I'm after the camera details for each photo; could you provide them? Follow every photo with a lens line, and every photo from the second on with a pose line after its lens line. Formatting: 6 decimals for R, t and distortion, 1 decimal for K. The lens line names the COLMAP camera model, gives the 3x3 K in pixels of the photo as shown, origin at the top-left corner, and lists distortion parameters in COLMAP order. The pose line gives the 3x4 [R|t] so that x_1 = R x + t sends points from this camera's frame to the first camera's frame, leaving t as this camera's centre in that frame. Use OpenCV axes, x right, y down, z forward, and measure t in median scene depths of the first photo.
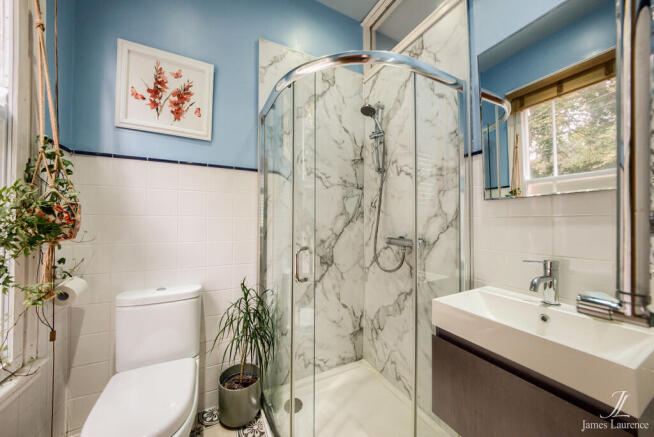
lens RADIAL K [[229.9, 0, 328.8], [0, 229.9, 218.6], [0, 0, 1]] dist [-0.011589, -0.000264]
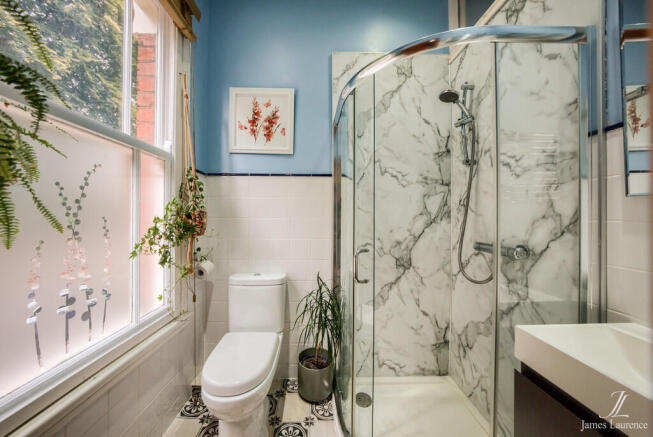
lens RADIAL K [[229.6, 0, 332.5], [0, 229.6, 216.5], [0, 0, 1]] dist [-0.011589, -0.000264]
pose [[0.899886, 0.002026, -0.436119, 0.180593], [0.004369, 0.999897, 0.013660, -0.031256], [0.436102, -0.014198, 0.899785, 0.019542]]
